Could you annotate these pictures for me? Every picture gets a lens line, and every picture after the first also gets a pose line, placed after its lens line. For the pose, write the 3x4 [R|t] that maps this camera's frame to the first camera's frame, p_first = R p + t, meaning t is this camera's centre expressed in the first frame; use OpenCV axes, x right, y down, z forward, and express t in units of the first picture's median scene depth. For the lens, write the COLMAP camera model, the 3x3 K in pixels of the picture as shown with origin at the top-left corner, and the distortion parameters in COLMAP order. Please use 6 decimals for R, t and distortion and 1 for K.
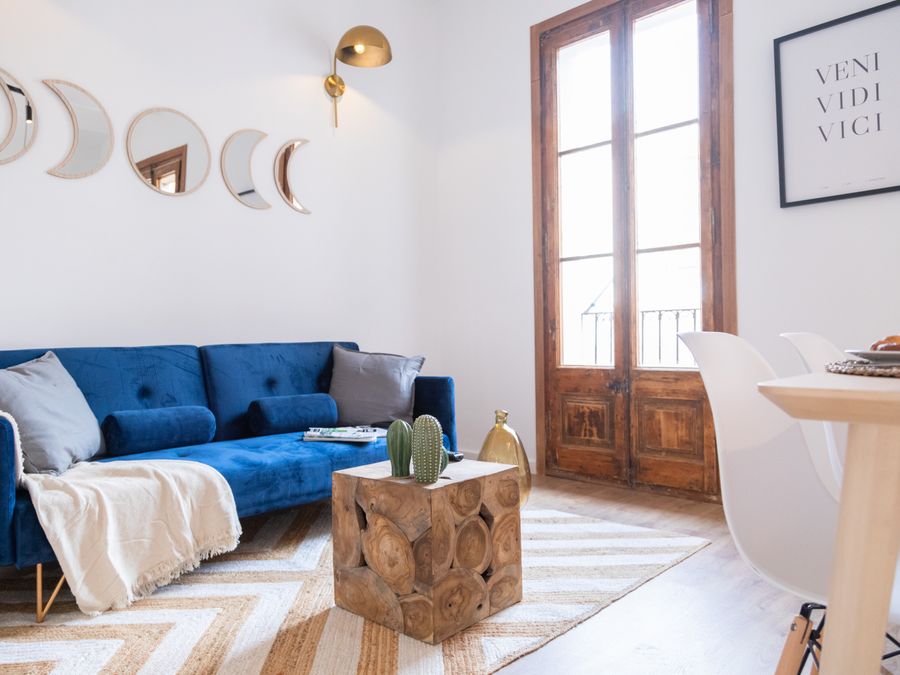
lens RADIAL K [[658.1, 0, 450.0], [0, 658.1, 337.5], [0, 0, 1]] dist [0.010154, 0.002406]
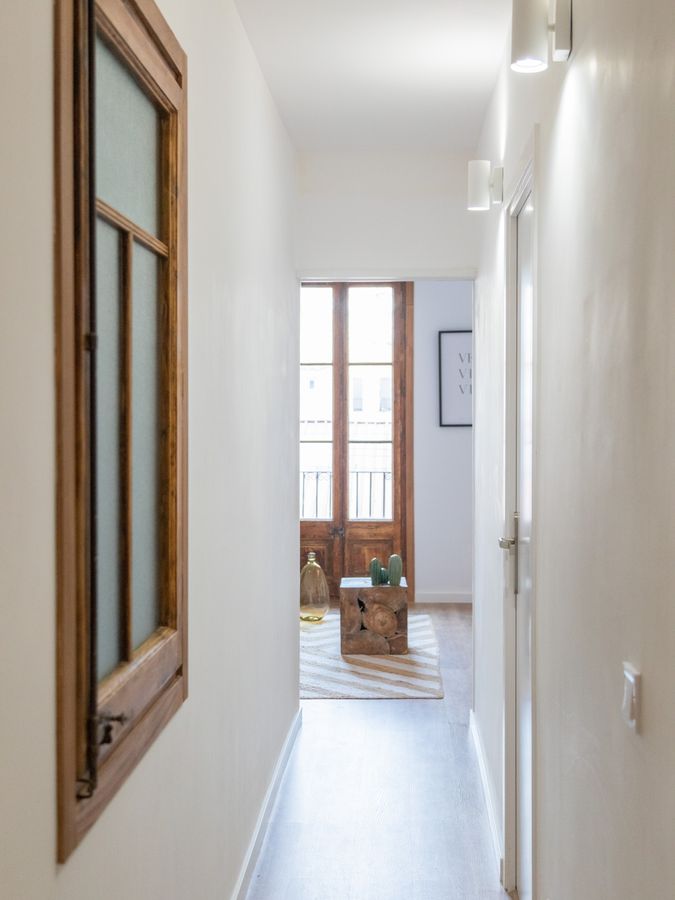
lens RADIAL K [[1154.3, 0, 337.5], [0, 1154.3, 450.0], [0, 0, 1]] dist [0.038550, 0.022573]
pose [[0.744736, -0.005937, 0.667332, -1.594904], [-0.011562, 0.999696, 0.021797, -0.182035], [-0.667259, -0.023948, 0.744441, -1.003441]]
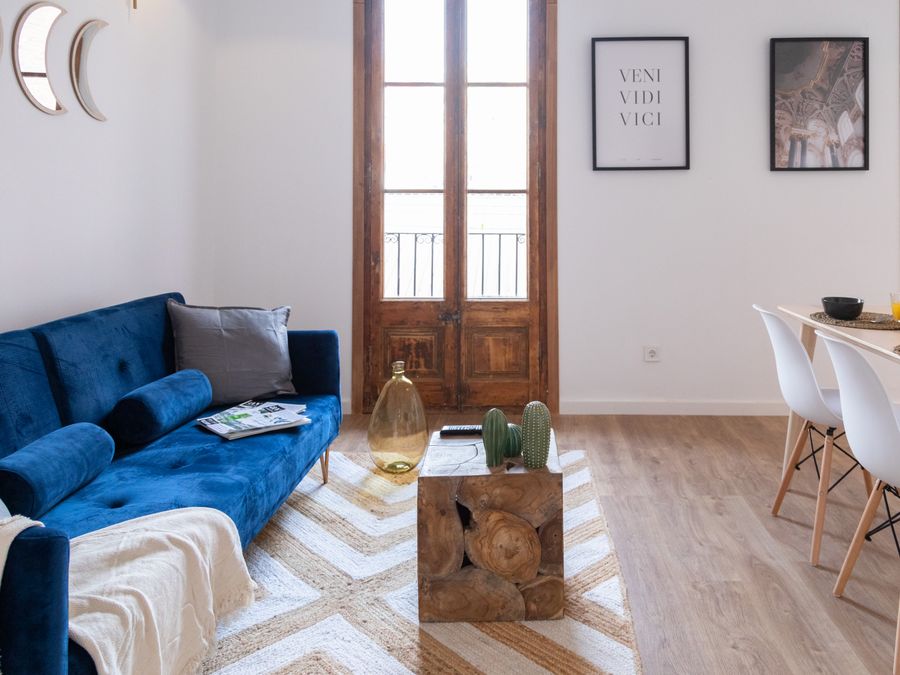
lens RADIAL K [[700.3, 0, 521.7], [0, 700.3, 195.7], [0, 0, 1]] dist [0.004554, 0.001239]
pose [[0.714621, 0.024317, 0.699089, -0.489319], [-0.014402, 0.999695, -0.020051, -0.108694], [-0.699363, 0.004261, 0.714754, 0.126139]]
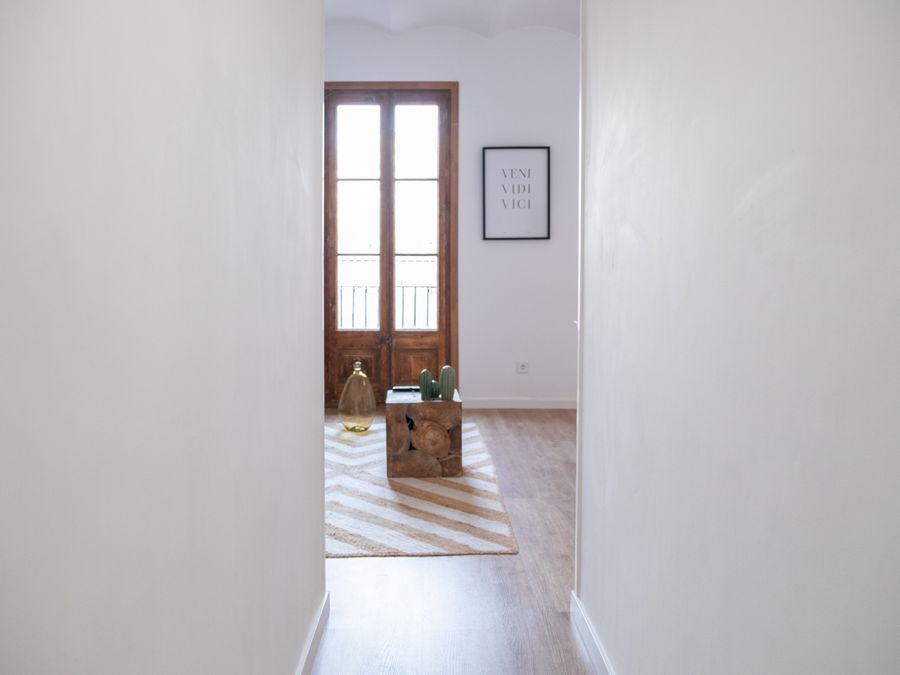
lens RADIAL K [[708.9, 0, 431.1], [0, 708.9, 314.6], [0, 0, 1]] dist [-0.082634, -0.000588]
pose [[0.702544, -0.025563, 0.711181, -0.905919], [-0.014888, 0.998608, 0.050602, -0.080591], [-0.711485, -0.046139, 0.701185, -0.248160]]
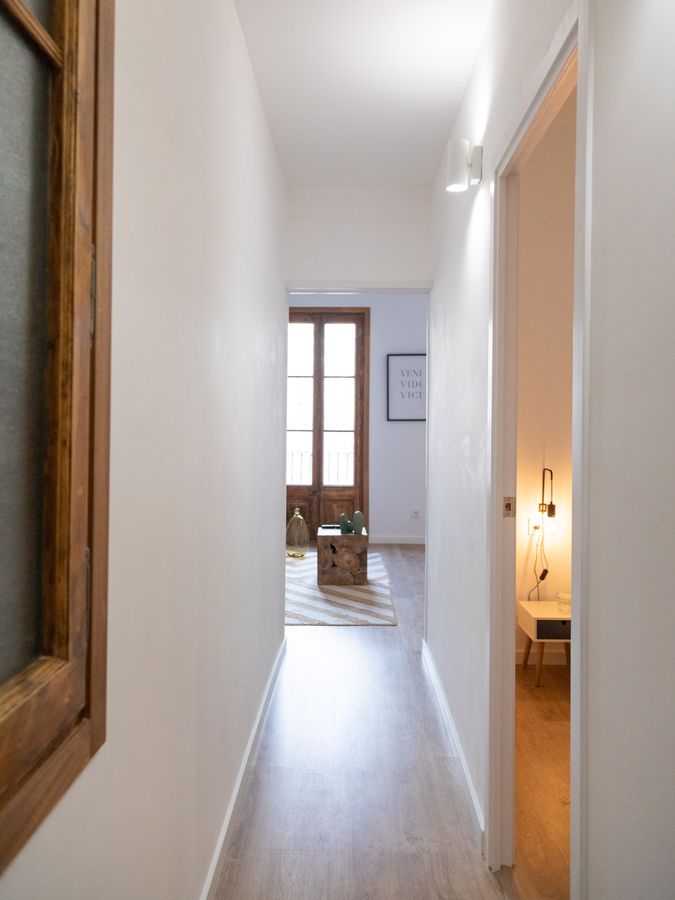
lens RADIAL K [[658.1, 0, 336.3], [0, 658.1, 431.9], [0, 0, 1]] dist [0.010154, 0.002406]
pose [[0.722079, 0.014656, 0.691656, -1.259822], [-0.021611, 0.999766, 0.001377, -0.141014], [-0.691473, -0.015942, 0.722226, -0.622106]]
